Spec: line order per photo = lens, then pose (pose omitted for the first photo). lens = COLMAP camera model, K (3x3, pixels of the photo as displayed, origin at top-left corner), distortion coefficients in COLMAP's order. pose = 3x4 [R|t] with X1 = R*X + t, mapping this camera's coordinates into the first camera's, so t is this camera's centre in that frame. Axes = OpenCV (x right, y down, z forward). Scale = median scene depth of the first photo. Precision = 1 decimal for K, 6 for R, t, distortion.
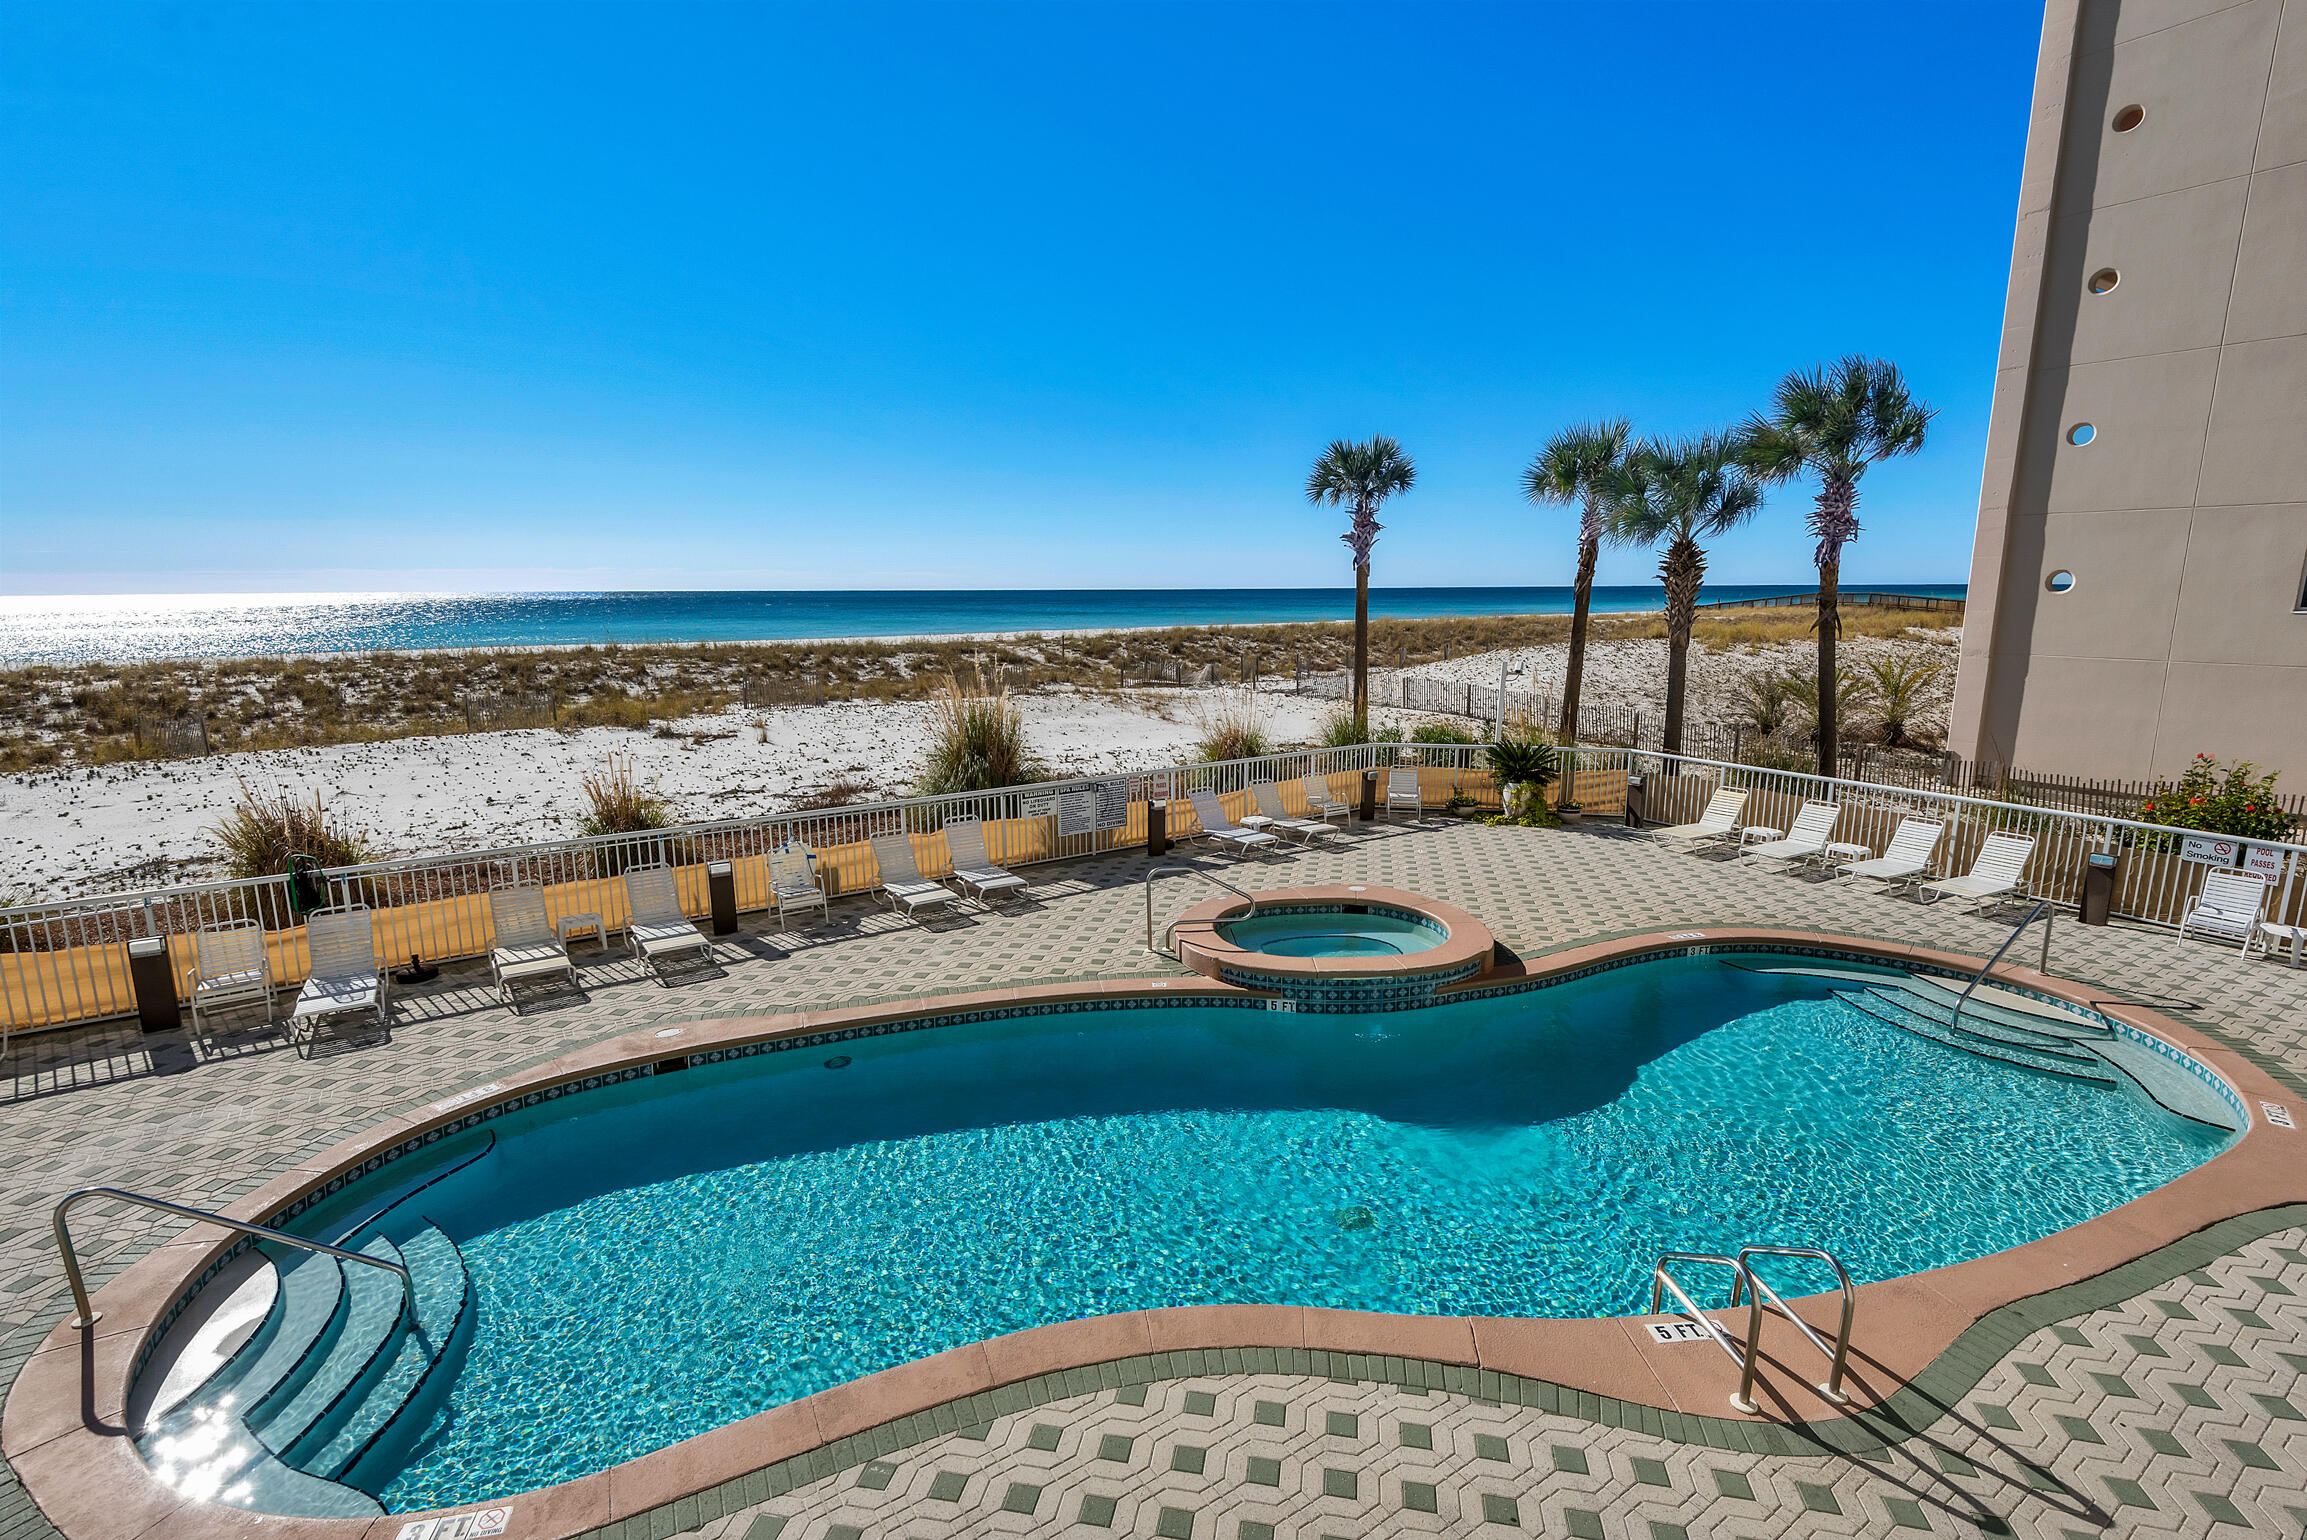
lens RADIAL K [[1069.2, 0, 1152.0], [0, 1069.2, 780.6], [0, 0, 1]] dist [0.023331, -0.010002]
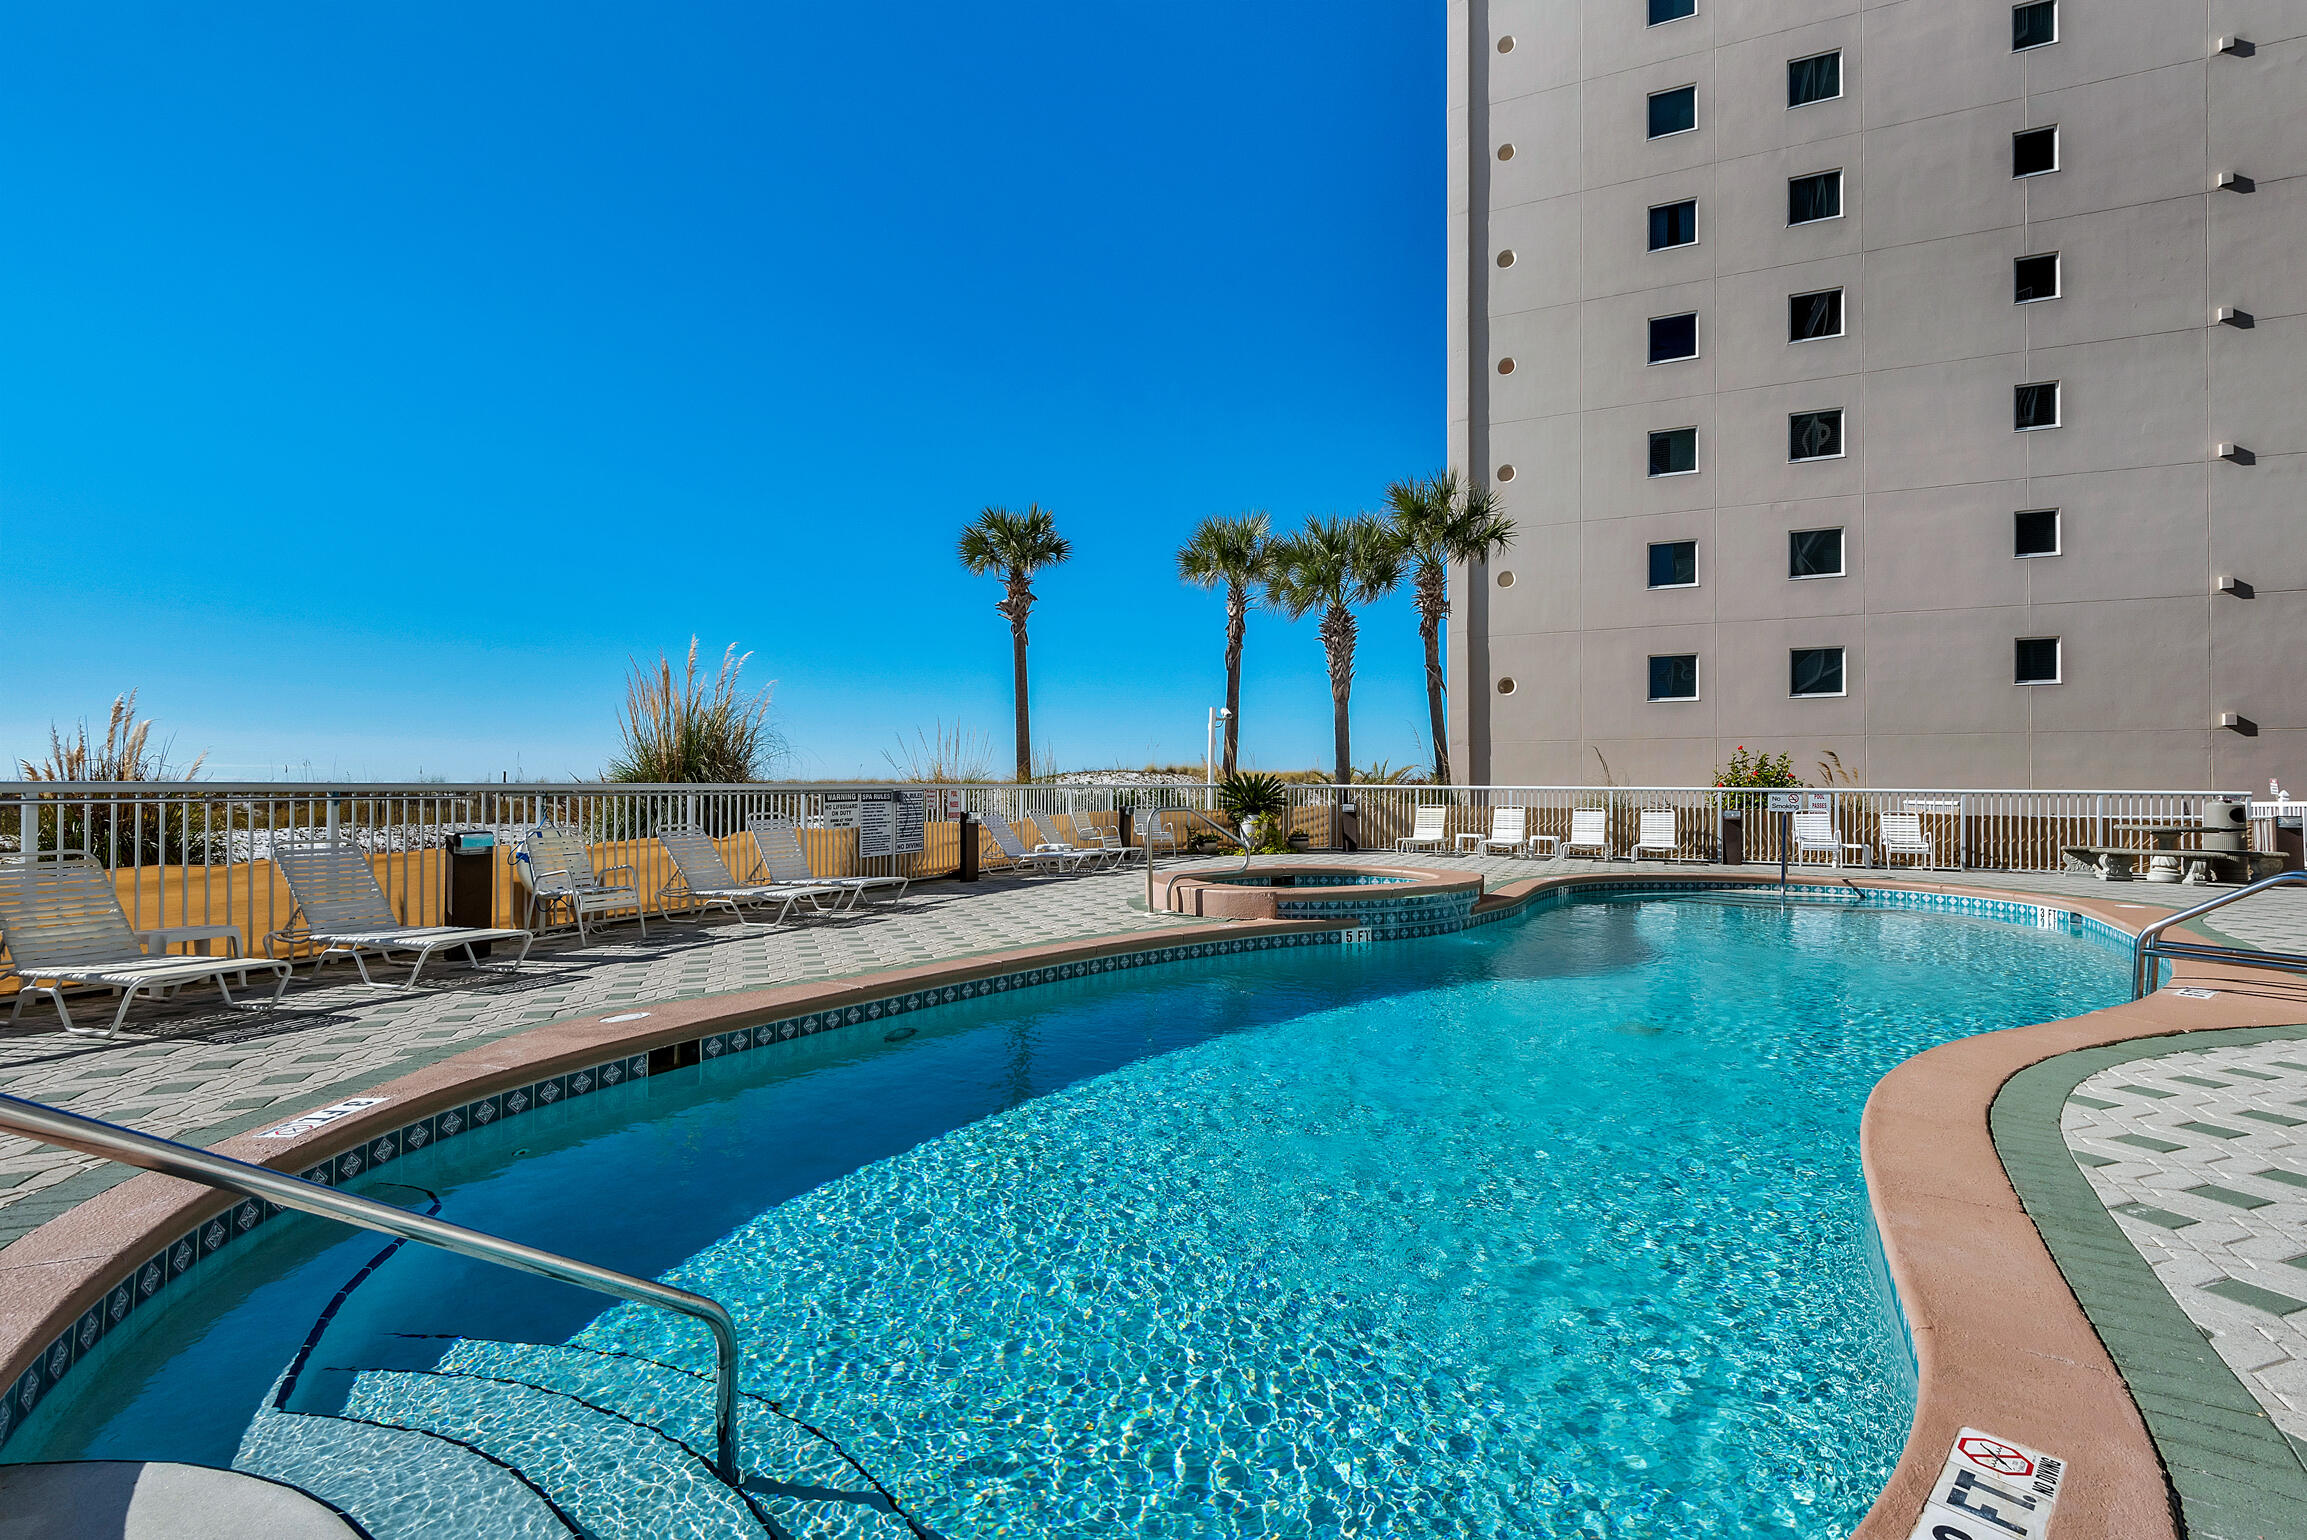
lens RADIAL K [[1069.2, 0, 1156.9], [0, 1069.2, 772.0], [0, 0, 1]] dist [0.023331, -0.010002]
pose [[0.839510, 0.014681, 0.543146, -0.302793], [0.095046, 0.980254, -0.173403, 0.135204], [-0.534967, 0.197197, 0.821538, 0.223013]]
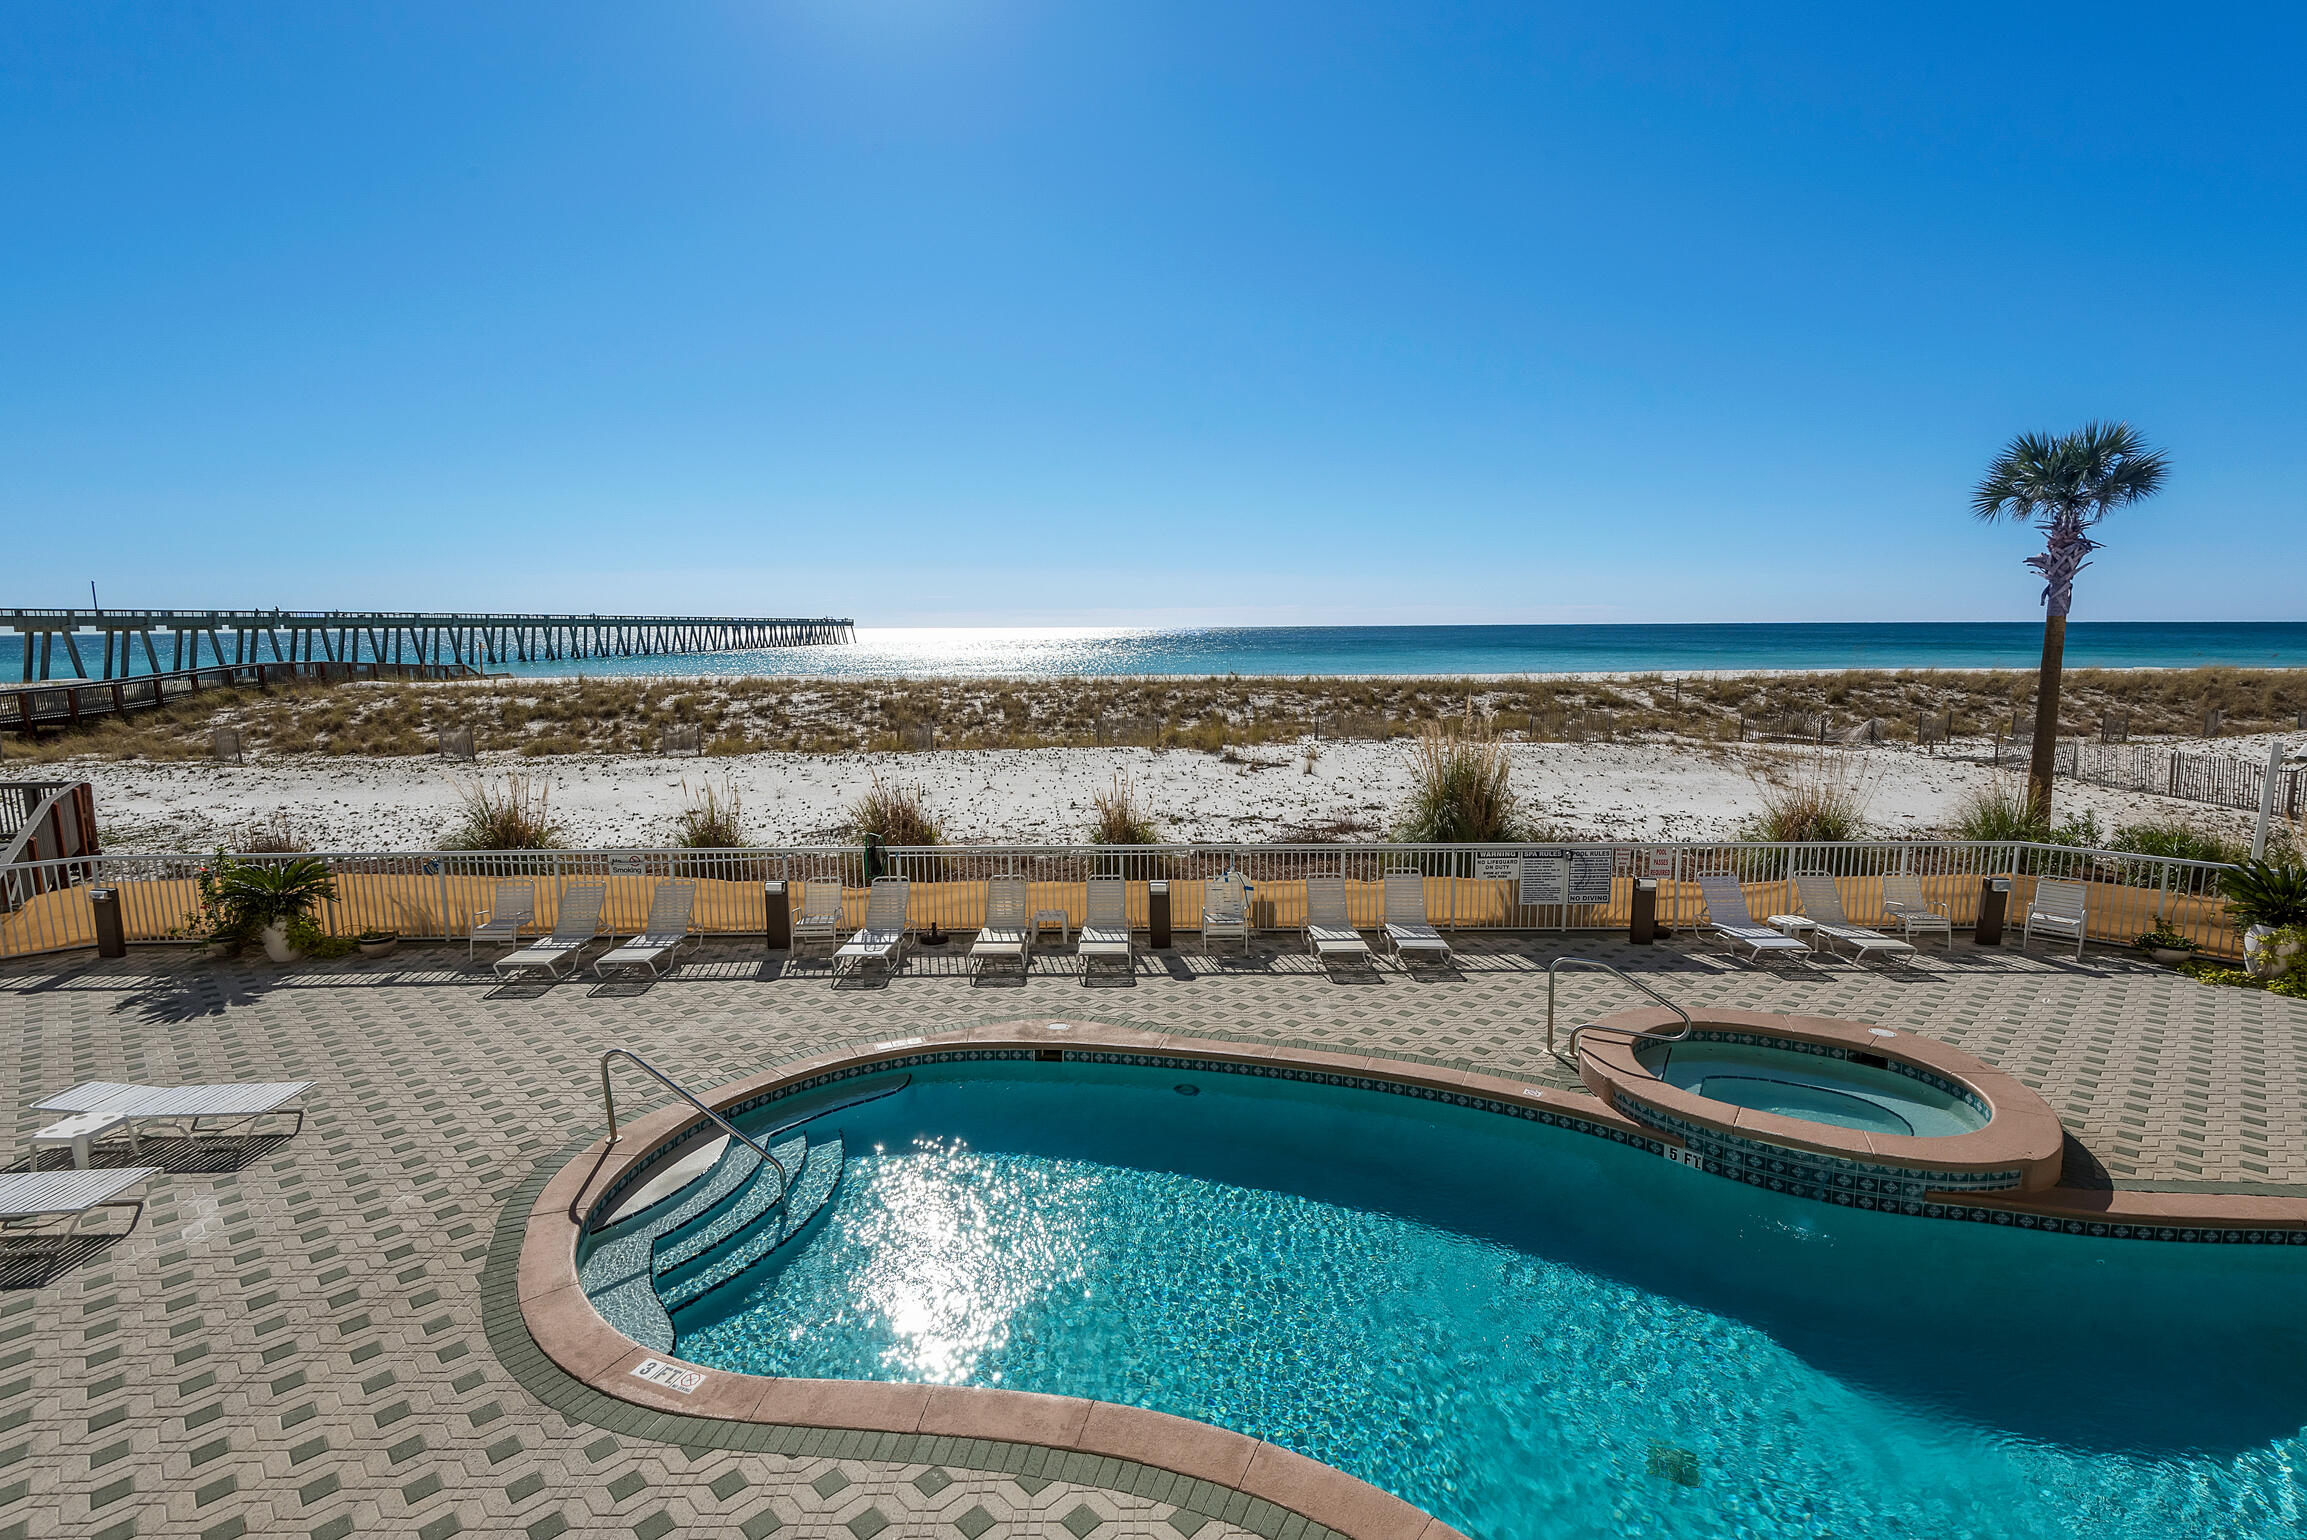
lens RADIAL K [[1069.2, 0, 1139.2], [0, 1069.2, 778.8], [0, 0, 1]] dist [0.023331, -0.010002]
pose [[0.828323, 0.081893, -0.554233, 0.130414], [-0.099921, 0.994993, -0.002318, -0.017939], [0.551268, 0.057299, 0.832358, 0.055481]]
